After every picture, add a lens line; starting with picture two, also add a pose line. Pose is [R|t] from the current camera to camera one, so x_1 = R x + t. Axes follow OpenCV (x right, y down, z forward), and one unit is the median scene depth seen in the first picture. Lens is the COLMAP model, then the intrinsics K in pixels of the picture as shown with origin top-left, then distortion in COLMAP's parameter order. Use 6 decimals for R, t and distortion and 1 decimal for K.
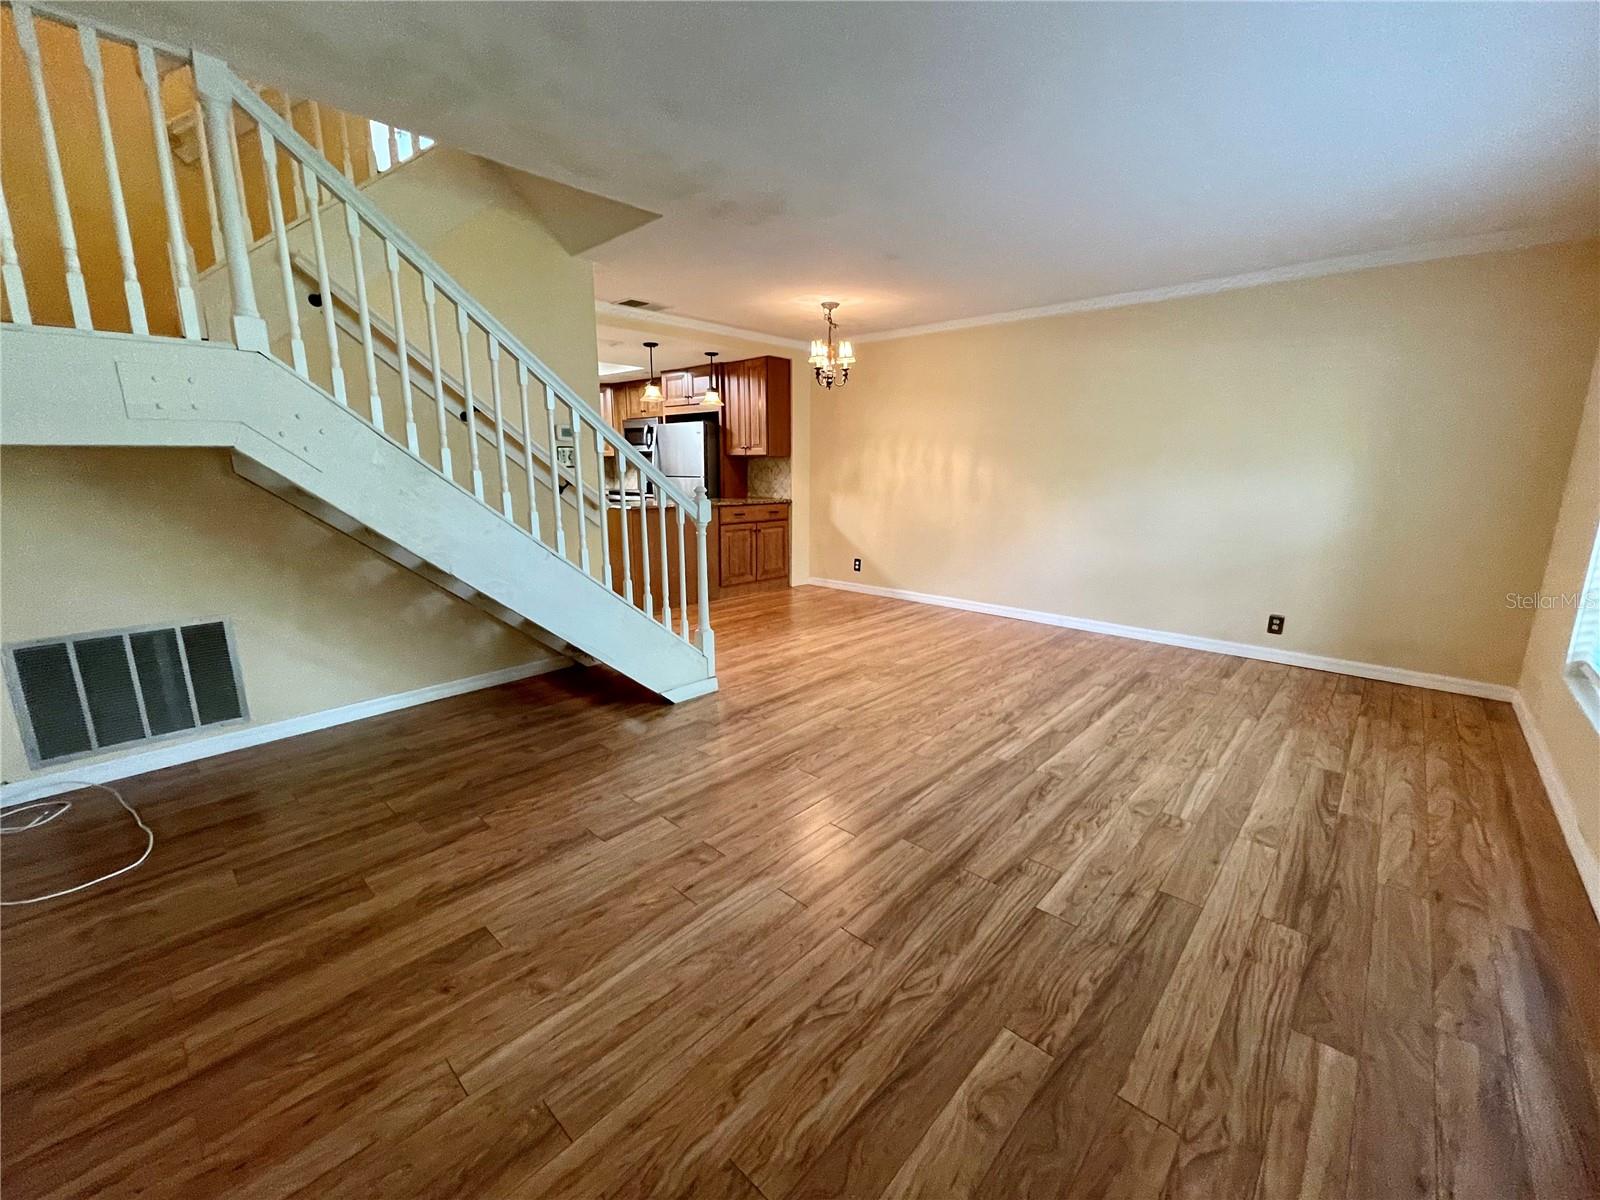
lens RADIAL K [[656.9, 0, 786.9], [0, 656.9, 607.5], [0, 0, 1]] dist [0.002728, -0.000524]
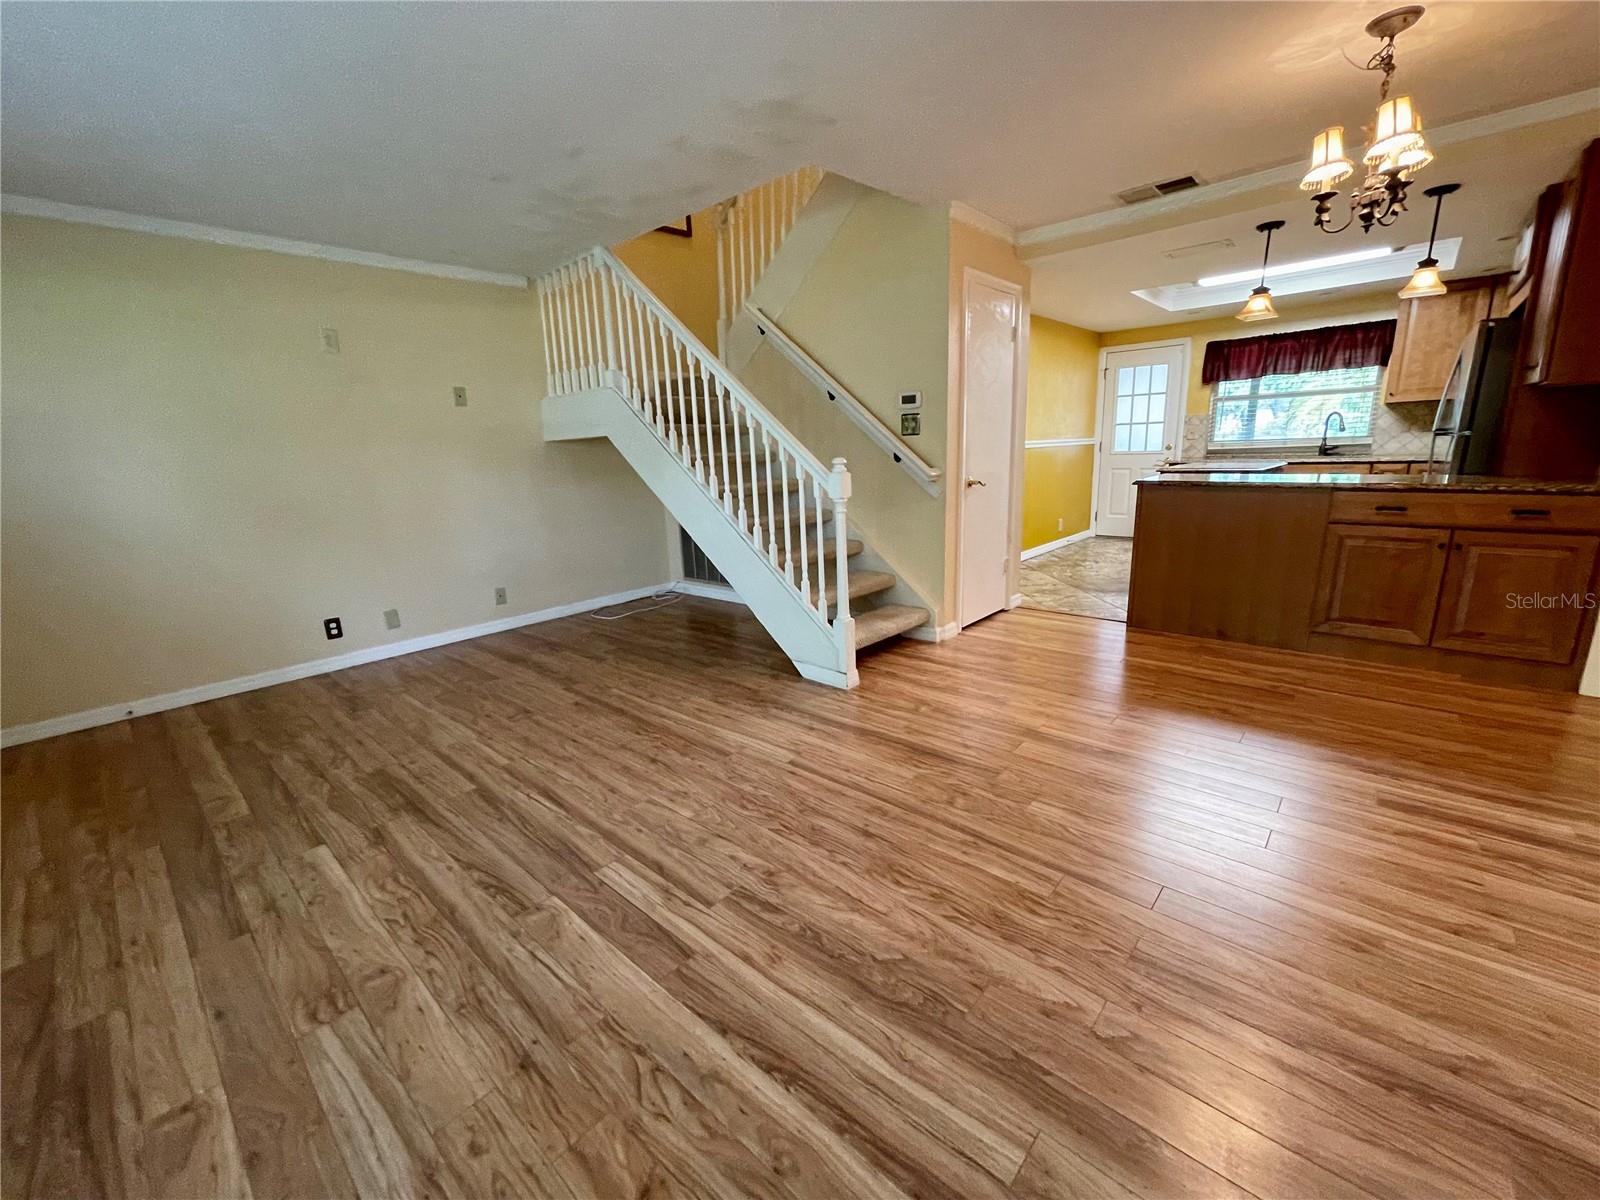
lens RADIAL K [[656.9, 0, 789.1], [0, 656.9, 594.1], [0, 0, 1]] dist [0.002728, -0.000524]
pose [[0.007294, 0.217809, -0.975964, 0.918008], [-0.175445, 0.961130, 0.213187, -0.217335], [0.984462, 0.169673, 0.045225, 1.099889]]
